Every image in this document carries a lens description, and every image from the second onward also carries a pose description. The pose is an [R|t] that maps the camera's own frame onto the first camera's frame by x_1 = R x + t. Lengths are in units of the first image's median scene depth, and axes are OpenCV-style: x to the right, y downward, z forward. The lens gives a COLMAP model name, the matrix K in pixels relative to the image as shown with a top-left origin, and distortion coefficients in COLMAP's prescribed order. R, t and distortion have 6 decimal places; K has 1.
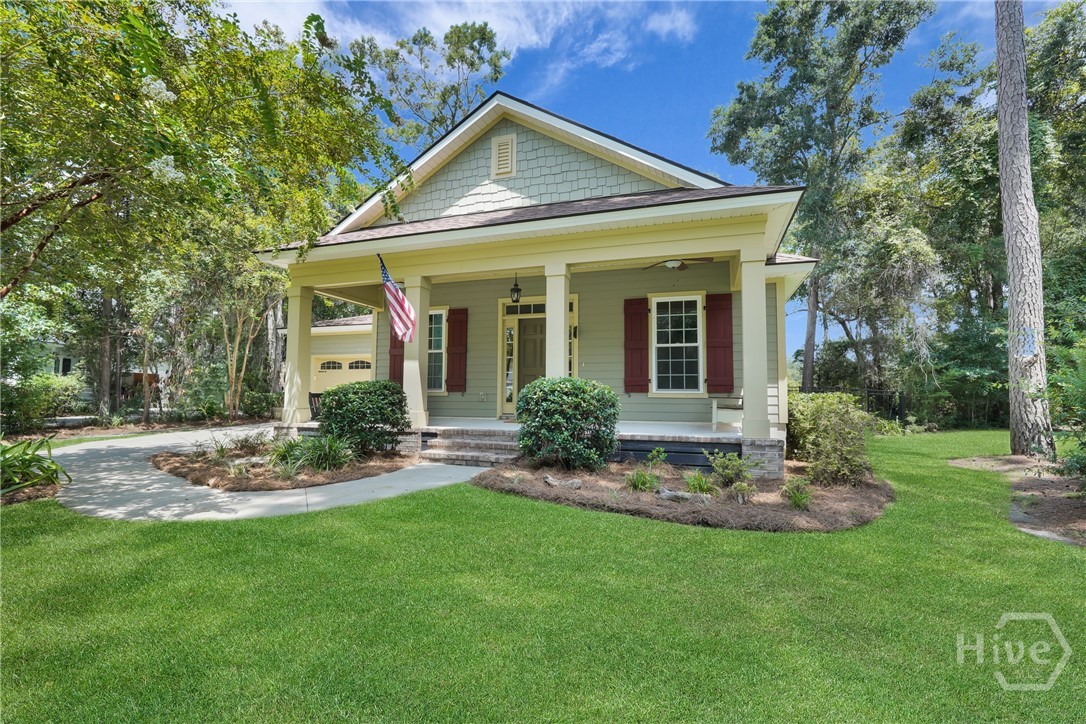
lens RADIAL K [[481.3, 0, 550.0], [0, 481.3, 363.8], [0, 0, 1]] dist [-0.005614, 0.001170]
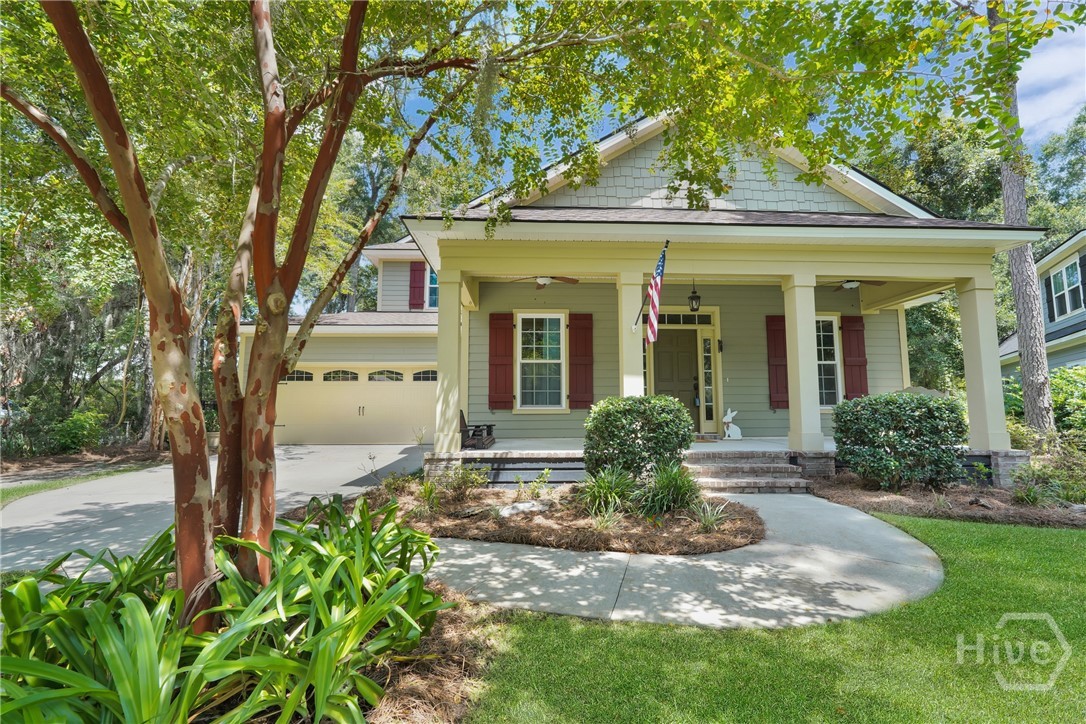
lens RADIAL K [[481.3, 0, 550.0], [0, 481.3, 363.8], [0, 0, 1]] dist [-0.005614, 0.001170]
pose [[0.931188, 0.026894, 0.363546, -0.566599], [-0.015788, 0.999314, -0.033489, 0.007212], [-0.364197, 0.025445, 0.930974, 0.212023]]
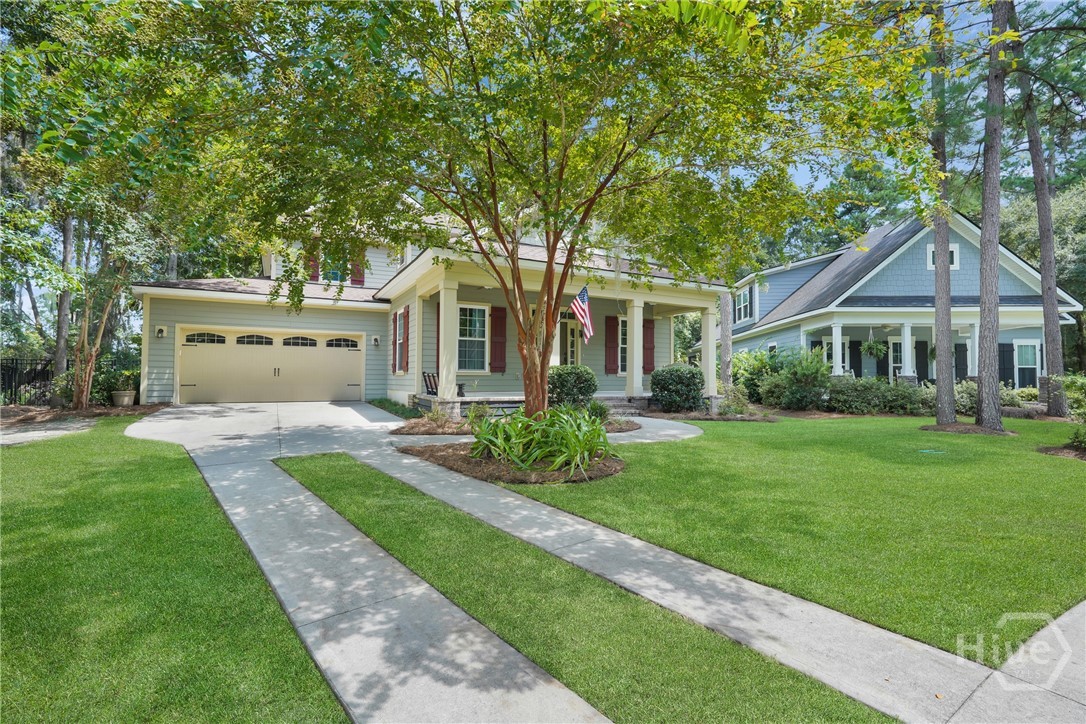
lens RADIAL K [[481.3, 0, 550.0], [0, 481.3, 363.8], [0, 0, 1]] dist [-0.005614, 0.001170]
pose [[0.678407, 0.017287, 0.734483, -1.046781], [-0.049371, 0.998536, 0.022101, 0.000579], [-0.733025, -0.051256, 0.678267, 0.029178]]
